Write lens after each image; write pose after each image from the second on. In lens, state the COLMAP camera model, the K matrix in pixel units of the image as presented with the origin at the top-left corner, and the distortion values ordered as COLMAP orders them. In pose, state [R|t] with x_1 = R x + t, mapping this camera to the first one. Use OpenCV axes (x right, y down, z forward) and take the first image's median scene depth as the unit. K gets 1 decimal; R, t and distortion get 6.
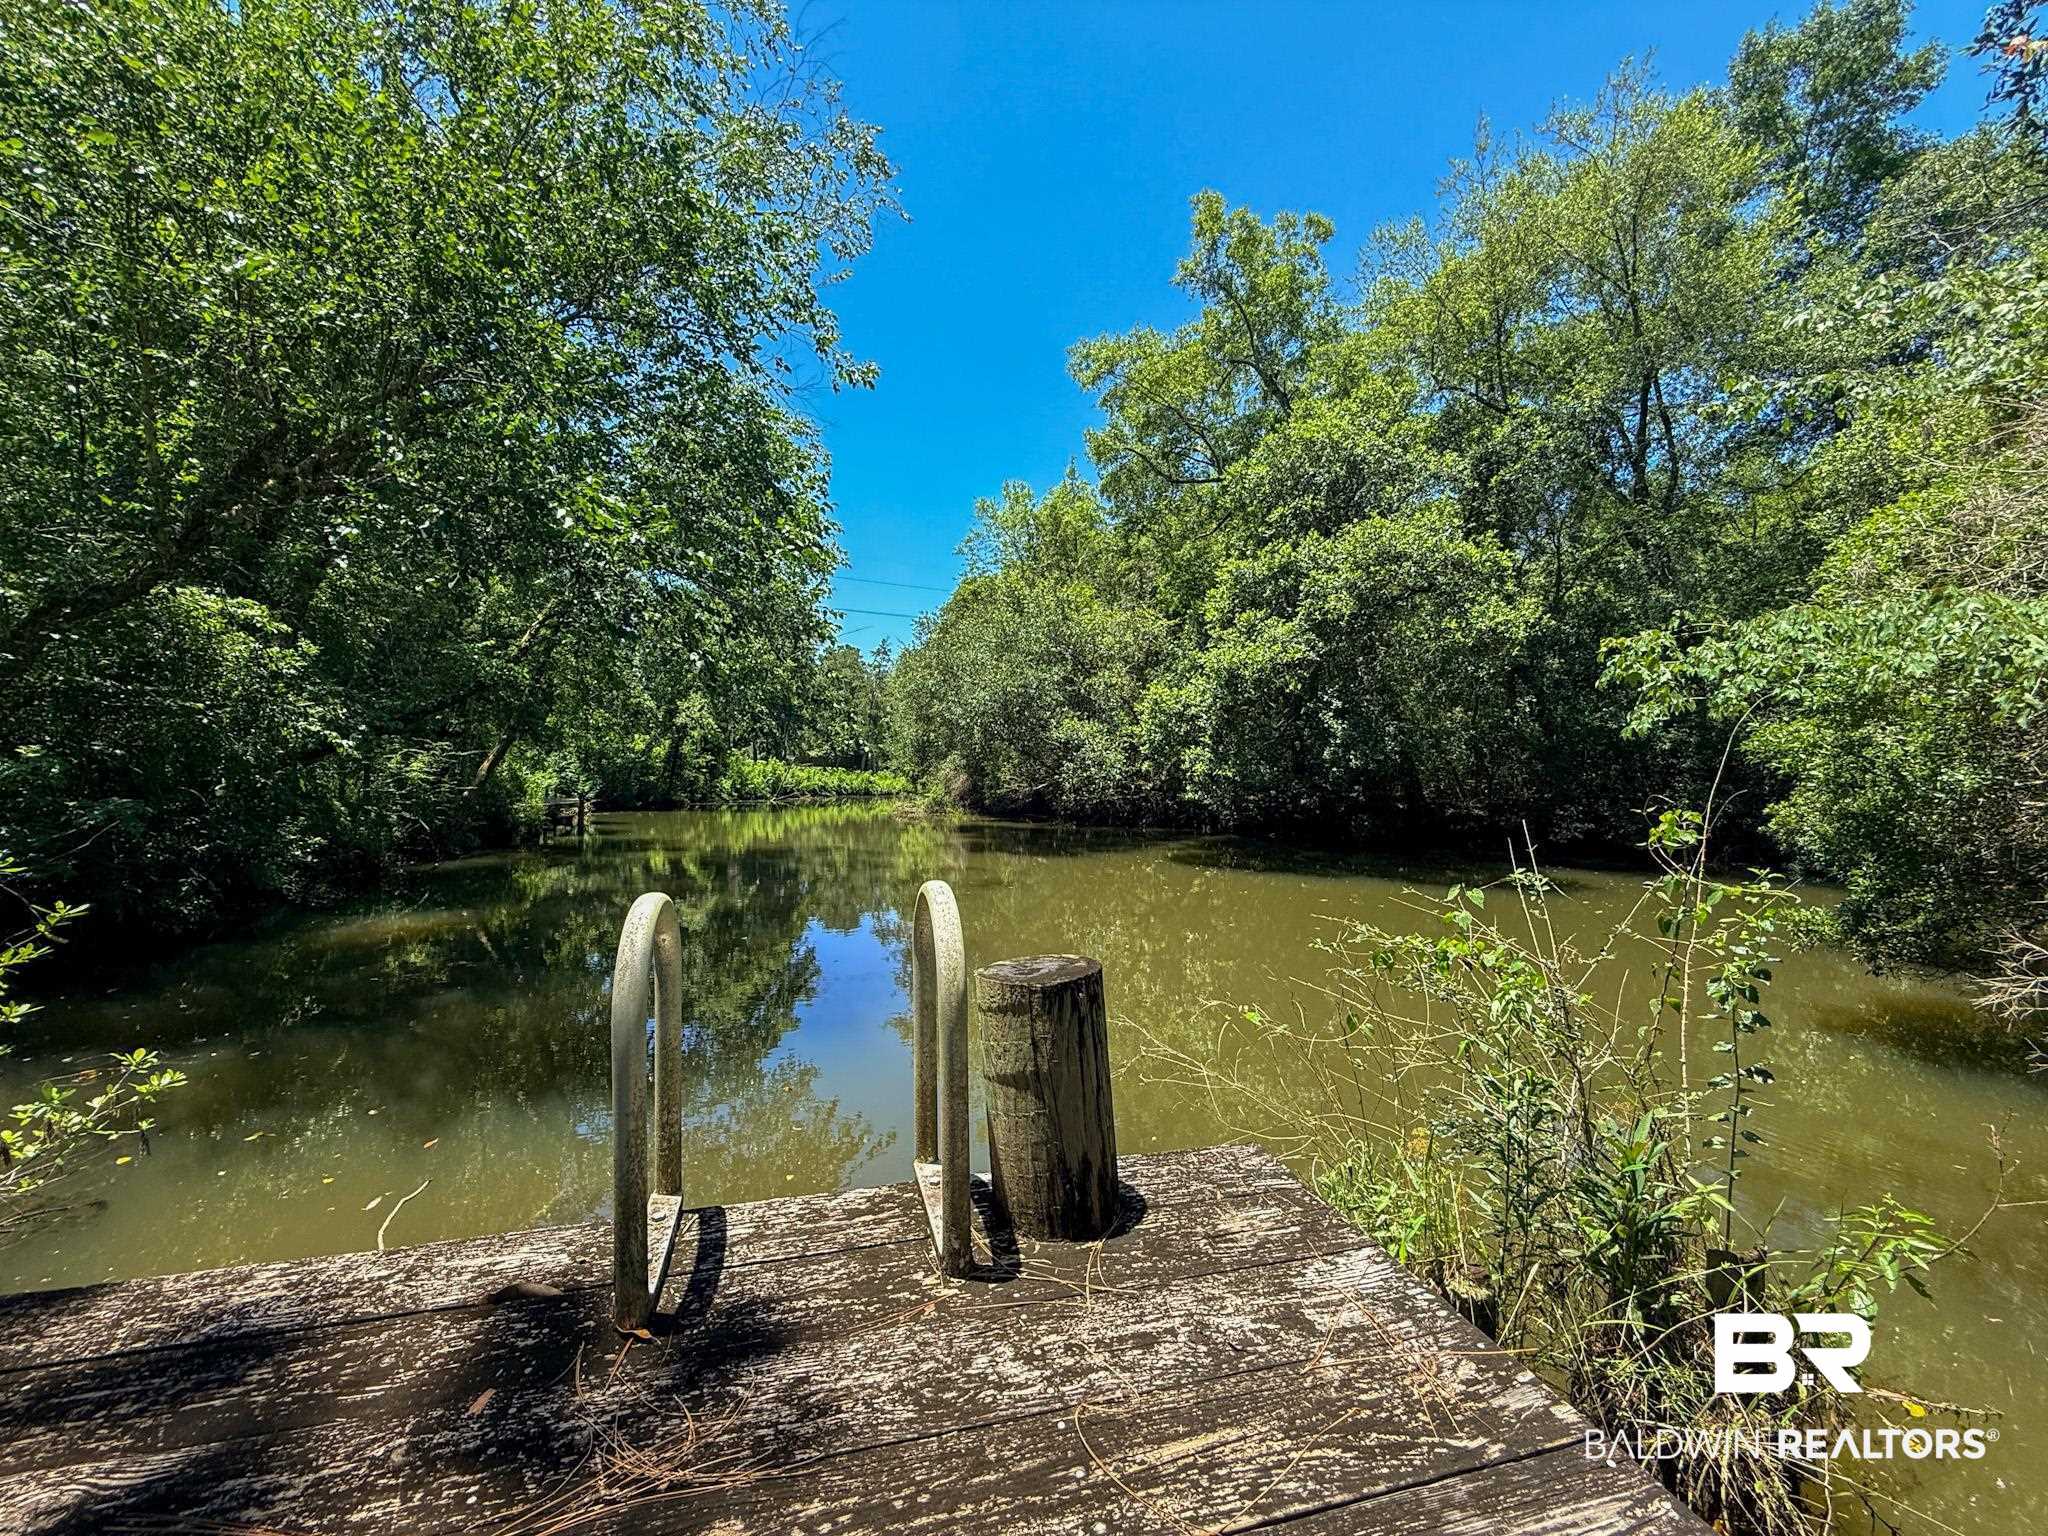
lens RADIAL K [[818.6, 0, 1022.8], [0, 818.6, 769.0], [0, 0, 1]] dist [-0.000141, -0.000343]
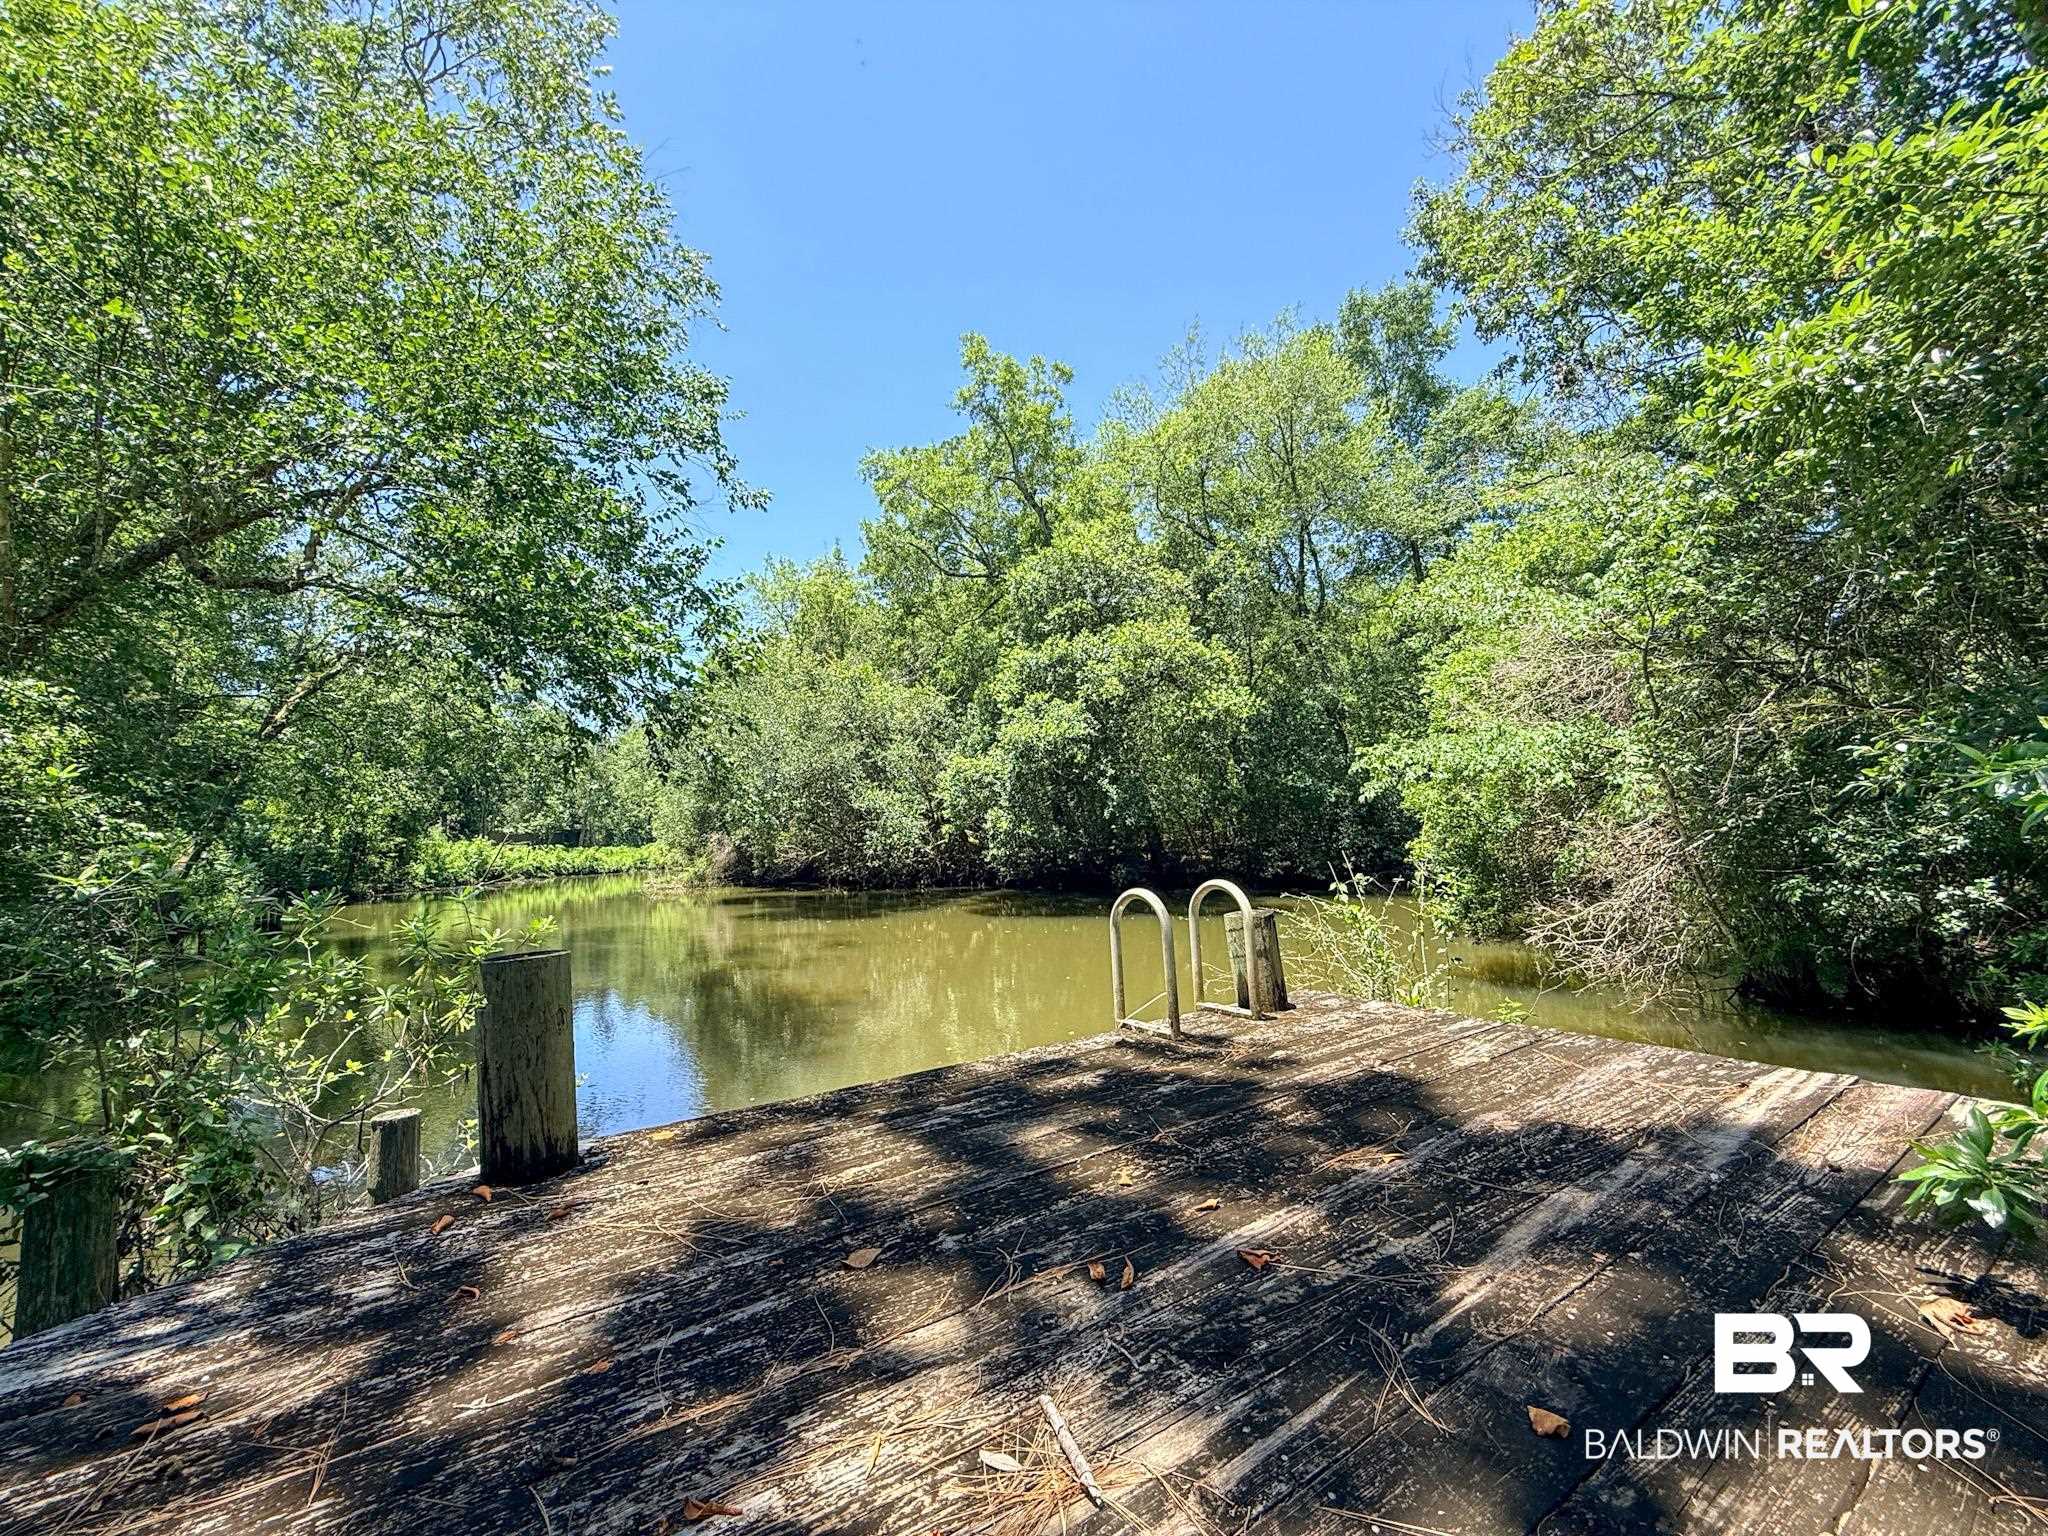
lens RADIAL K [[818.6, 0, 1024.5], [0, 818.6, 771.2], [0, 0, 1]] dist [-0.000141, -0.000343]
pose [[0.946359, -0.018090, 0.322612, -0.111825], [0.041750, 0.996908, -0.066573, -0.003868], [-0.320410, 0.076471, 0.944187, -0.092109]]
